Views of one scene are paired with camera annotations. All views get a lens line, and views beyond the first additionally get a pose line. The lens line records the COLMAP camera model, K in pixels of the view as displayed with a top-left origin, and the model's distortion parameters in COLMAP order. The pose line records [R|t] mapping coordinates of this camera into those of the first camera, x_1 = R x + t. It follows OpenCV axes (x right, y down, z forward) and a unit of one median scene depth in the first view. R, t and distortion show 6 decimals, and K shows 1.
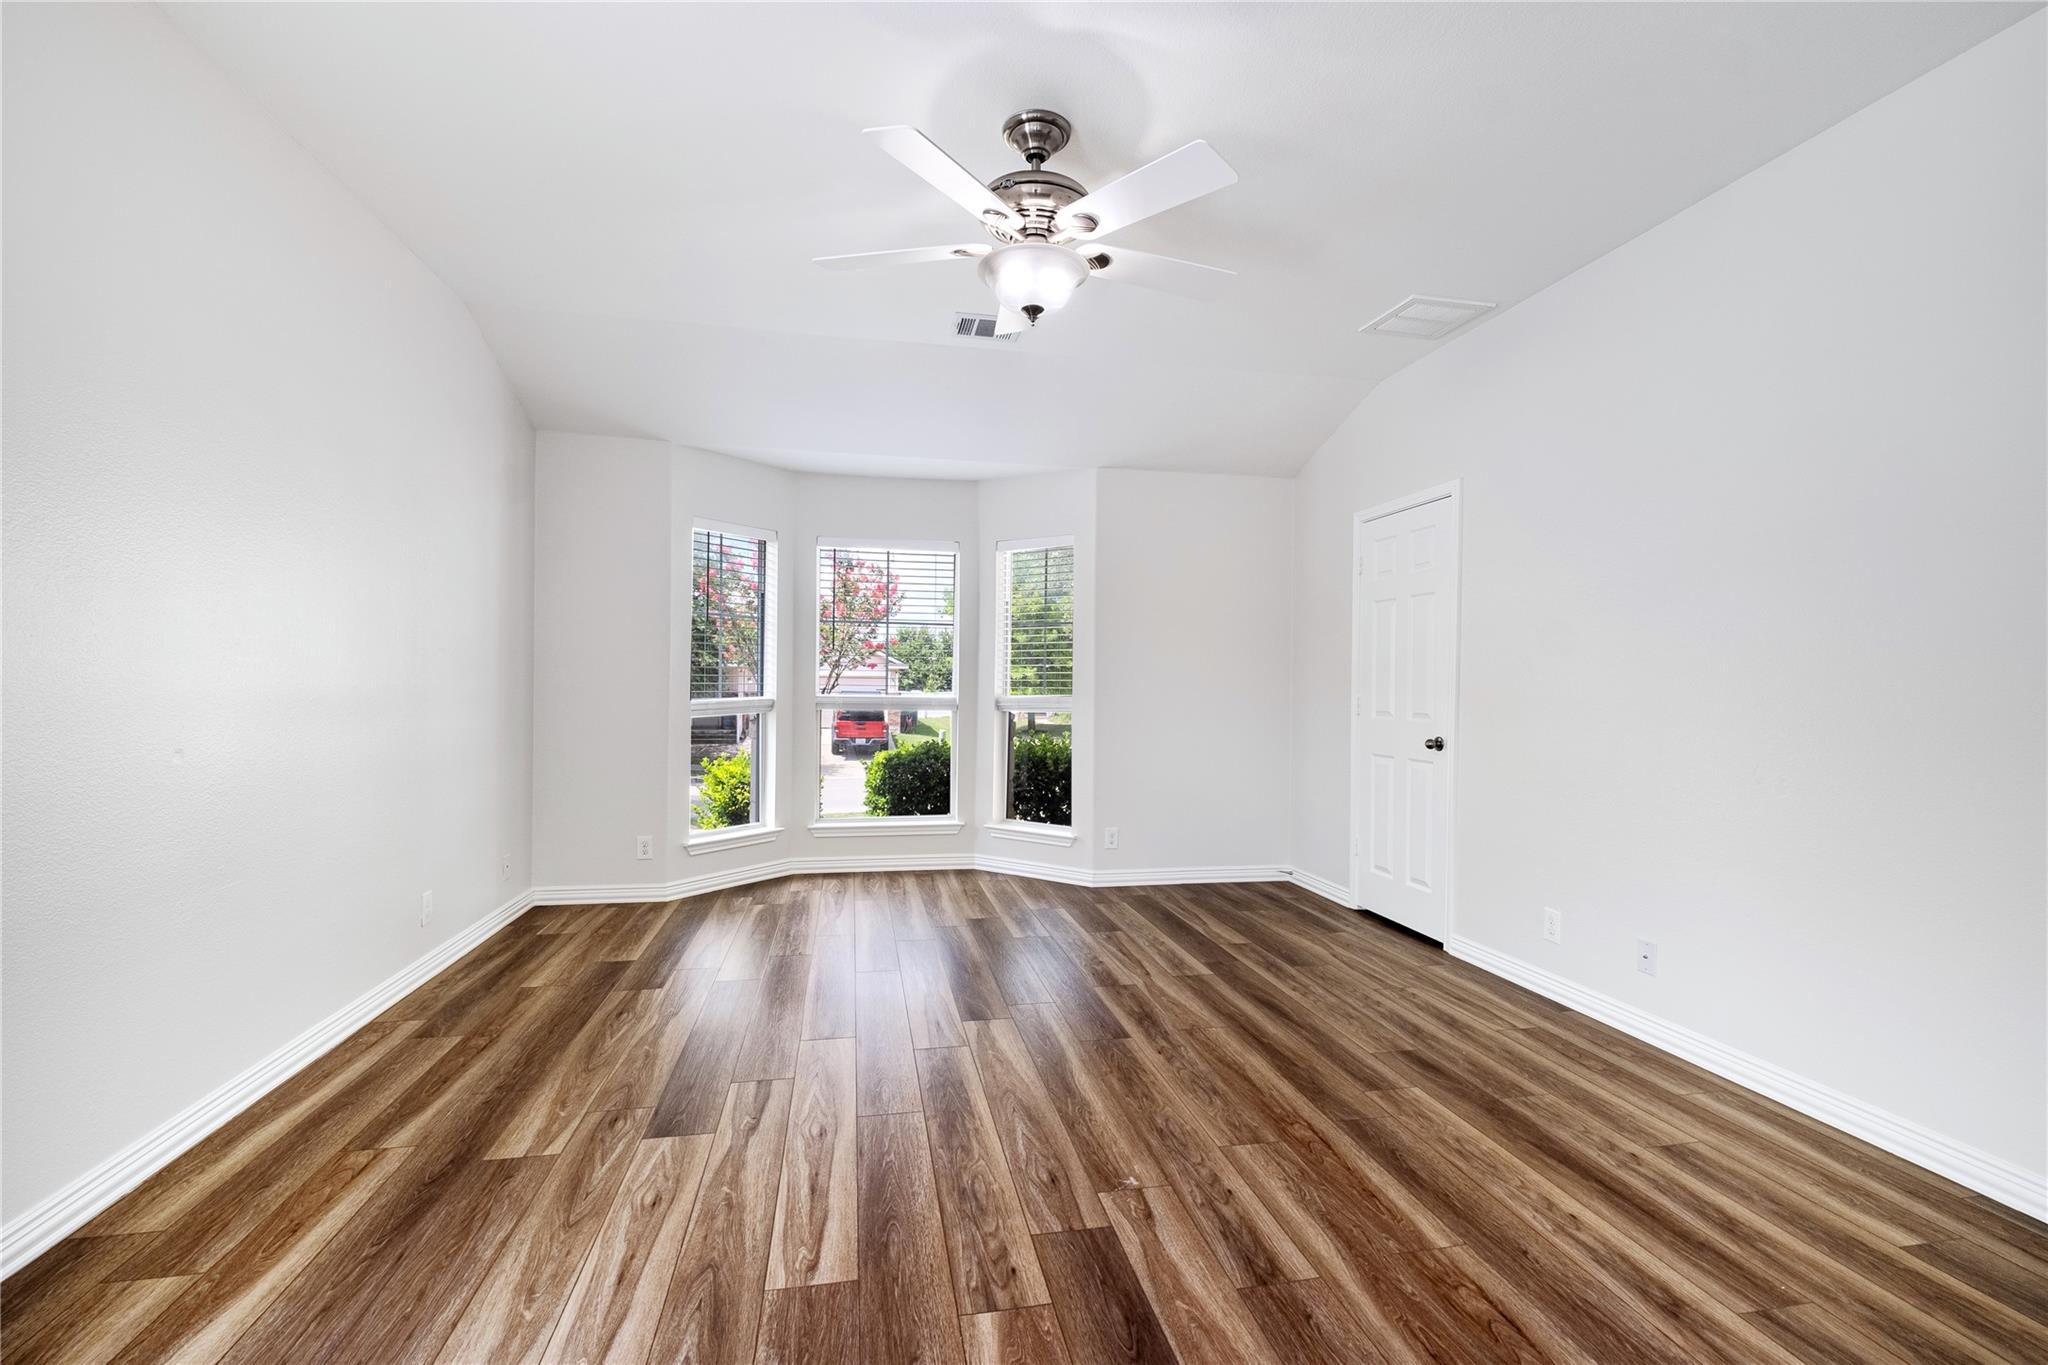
lens RADIAL K [[888.6, 0, 1024.0], [0, 888.6, 682.5], [0, 0, 1]] dist [0.009982, -0.009704]
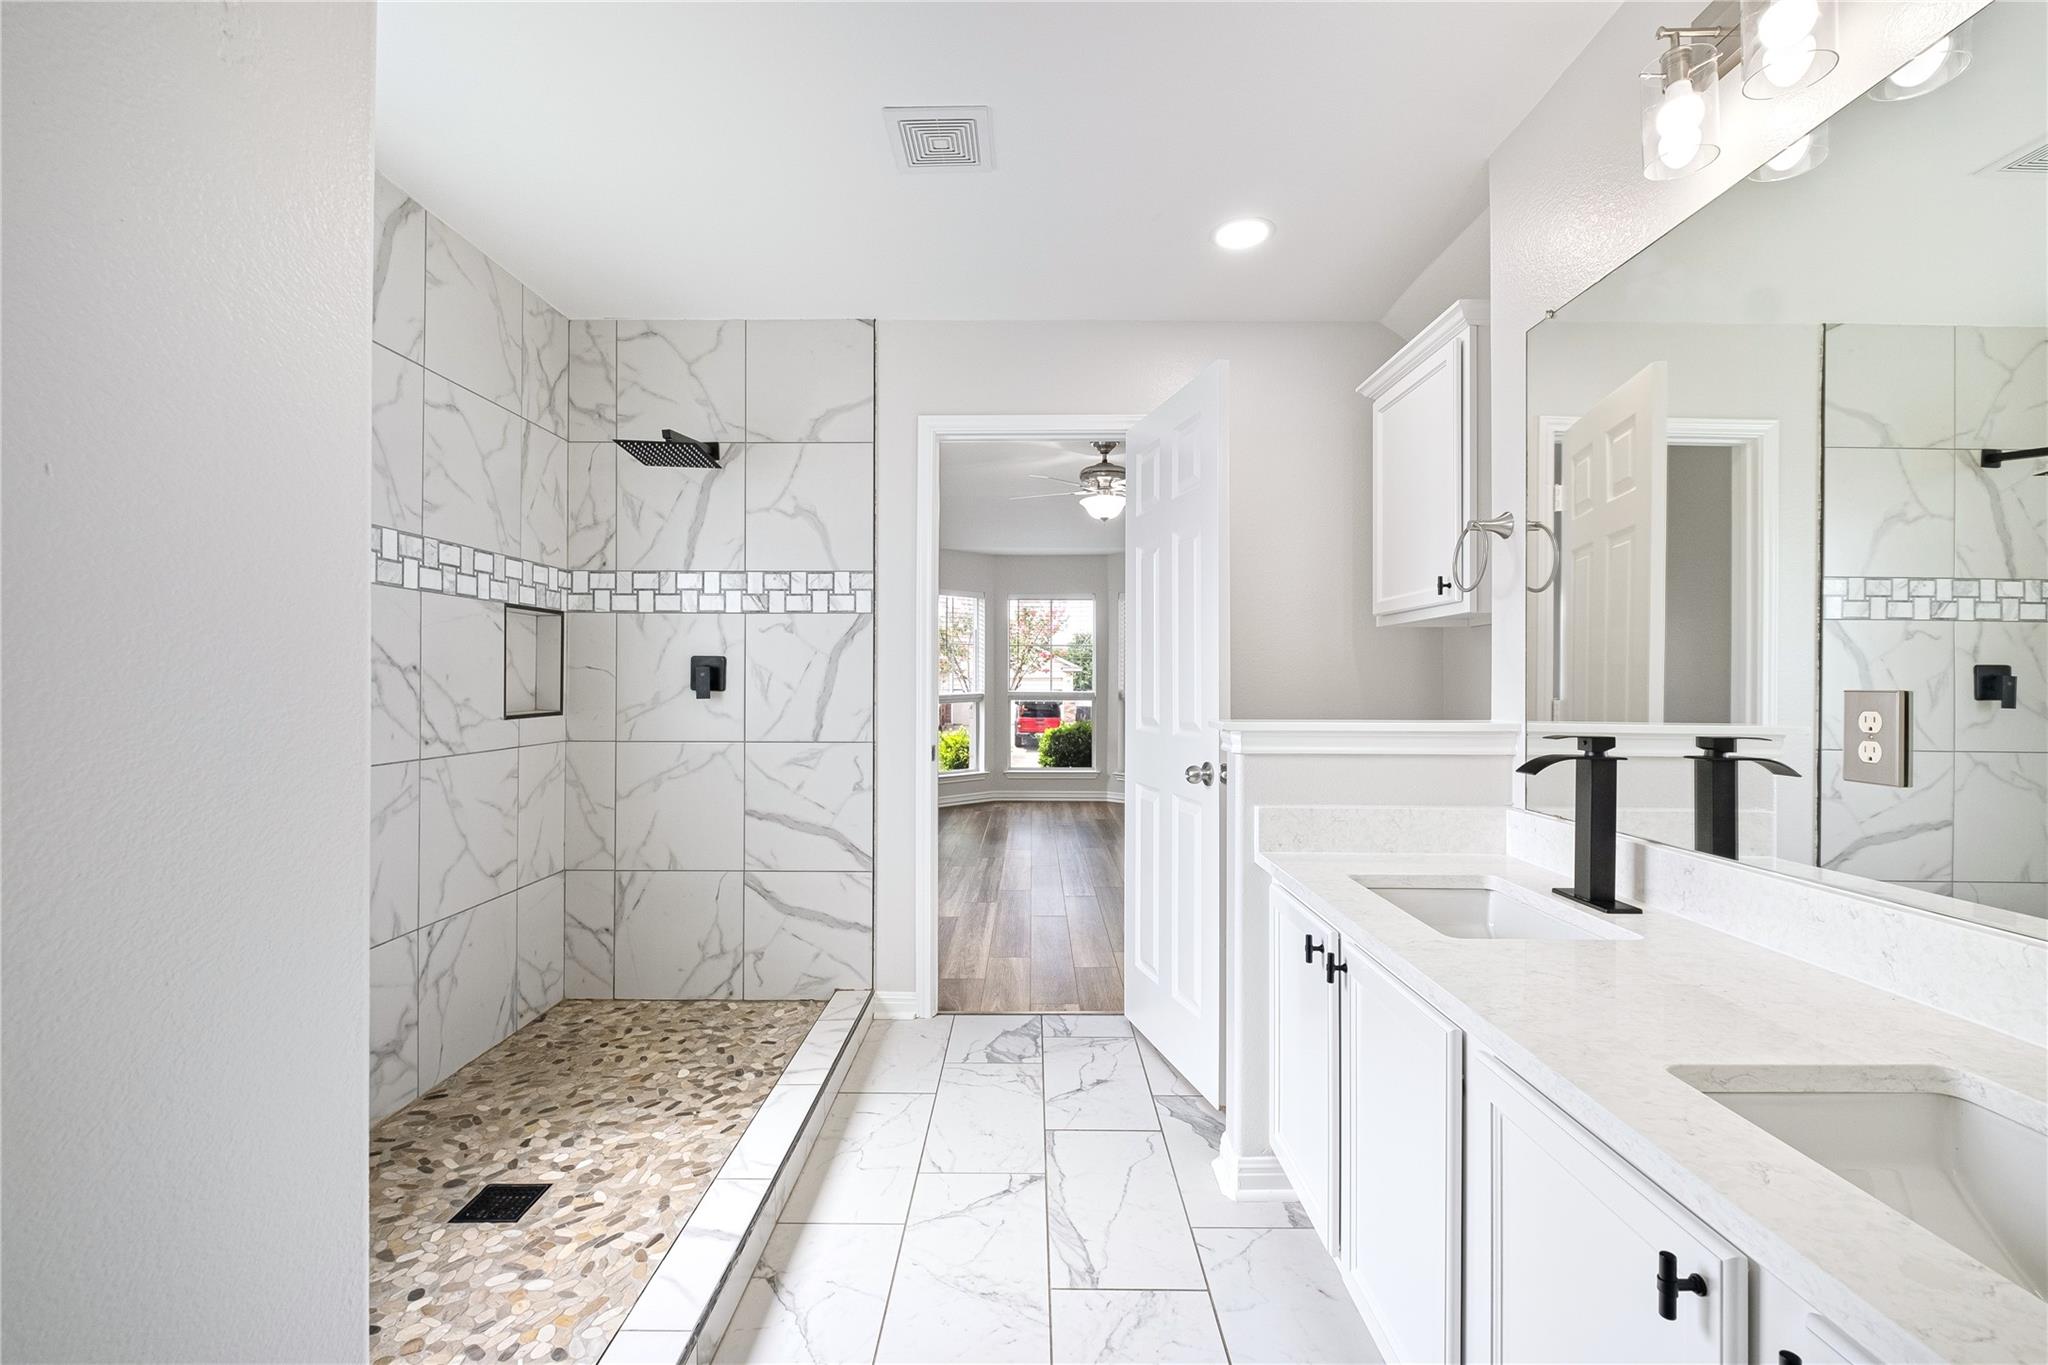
lens RADIAL K [[876.8, 0, 1031.4], [0, 876.8, 678.7], [0, 0, 1]] dist [0.009751, -0.010067]
pose [[0.981419, -0.006242, -0.191777, 0.227883], [0.005280, 0.999971, -0.005527, 0.000624], [0.191806, 0.004411, 0.981423, -1.116159]]
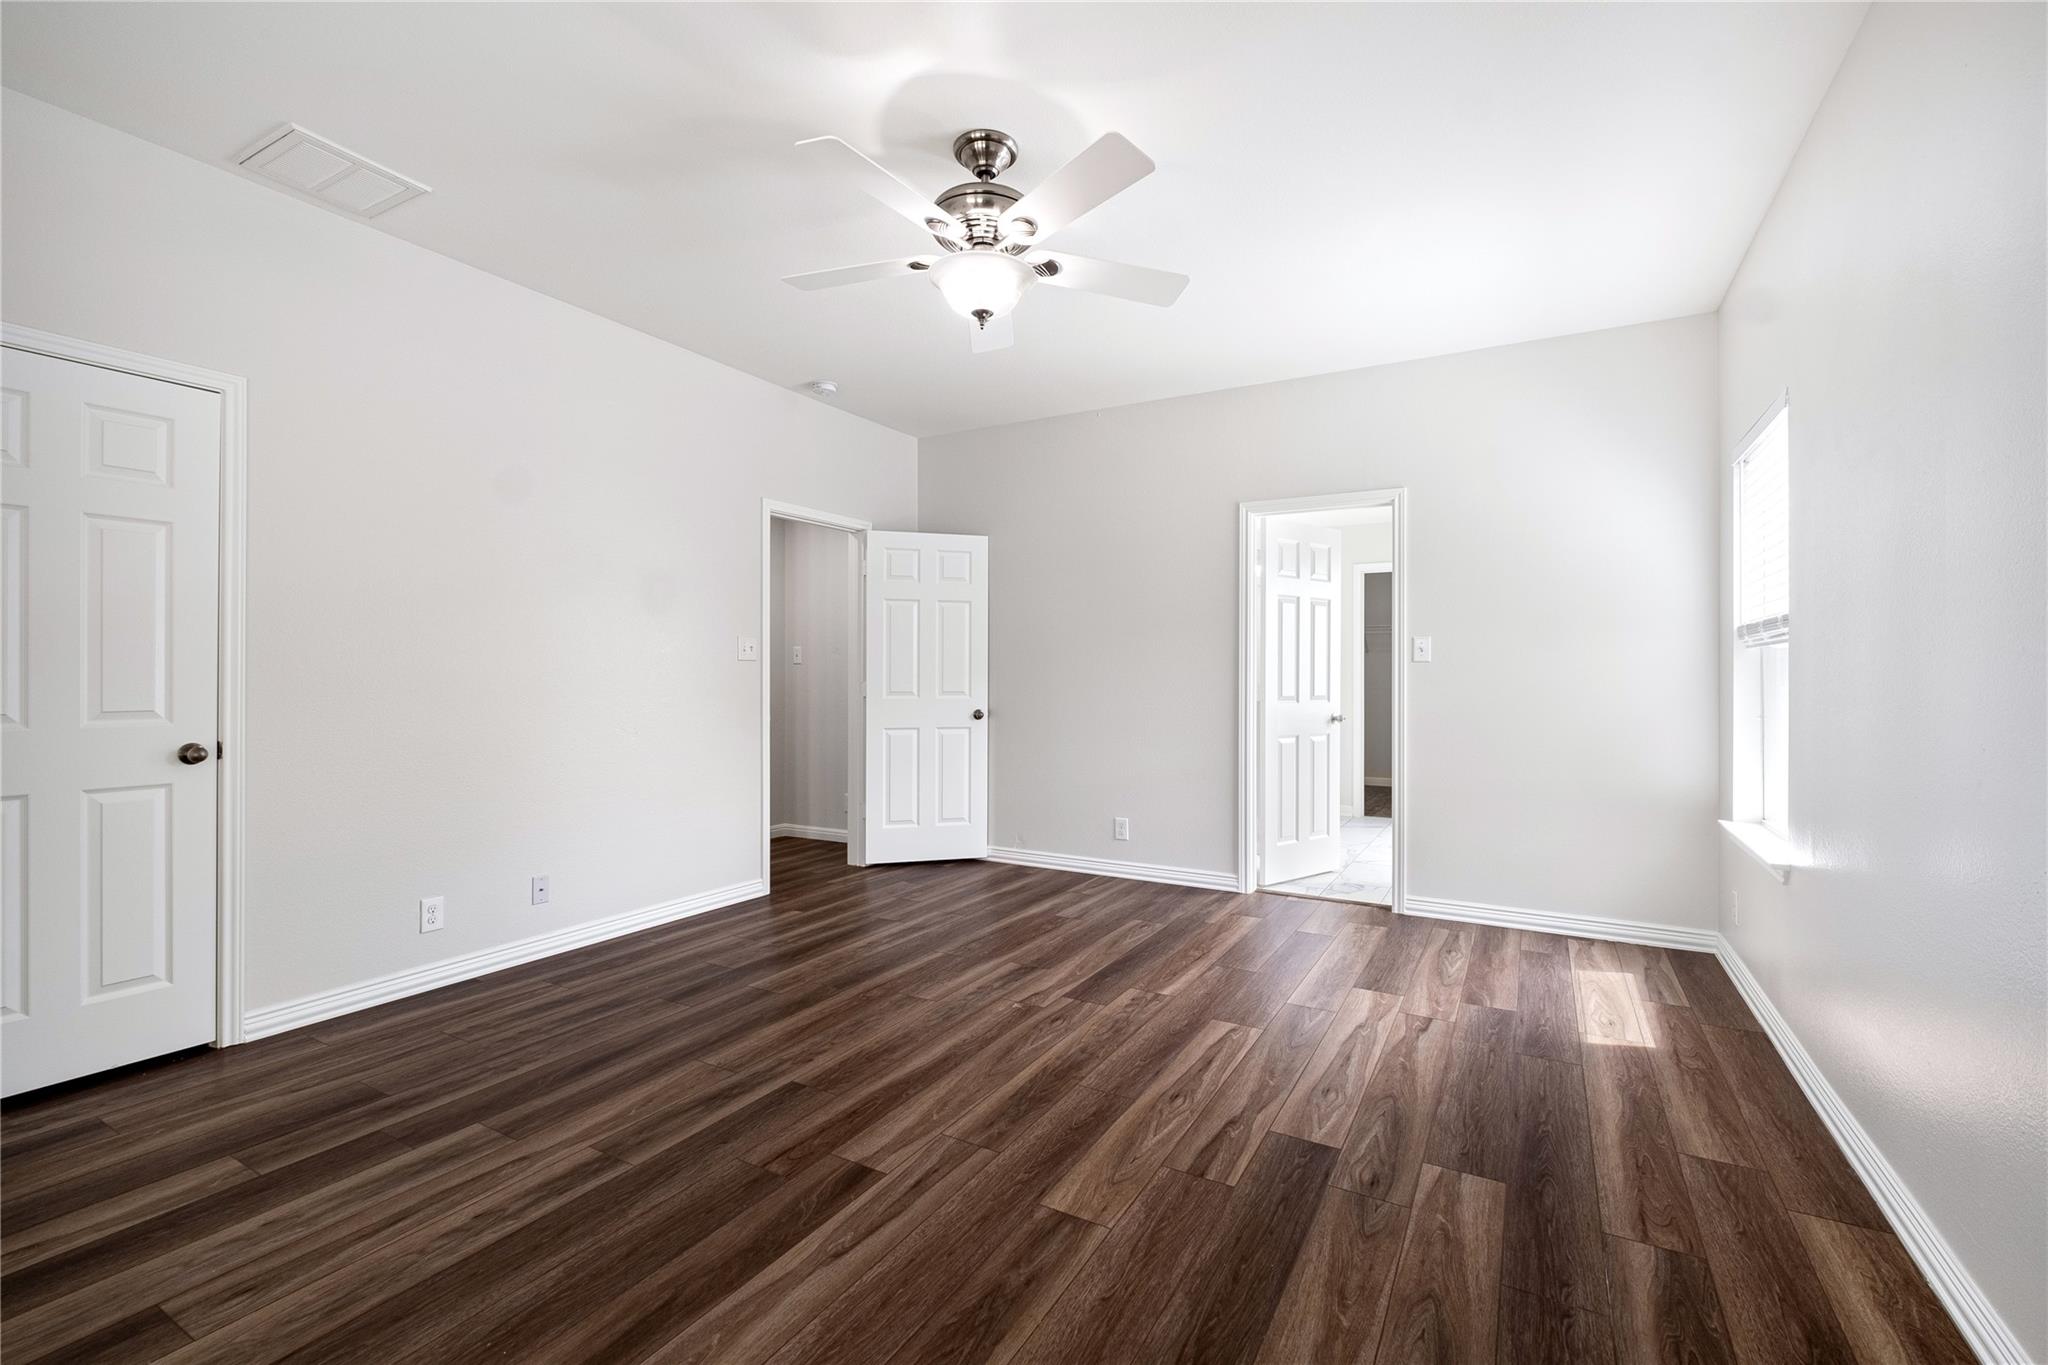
lens RADIAL K [[888.6, 0, 1024.0], [0, 888.6, 682.5], [0, 0, 1]] dist [0.009982, -0.009704]
pose [[-0.754260, -0.017985, 0.656329, -0.651019], [-0.011742, 0.999834, 0.013904, -0.003939], [-0.656471, 0.002781, -0.754347, 1.600719]]
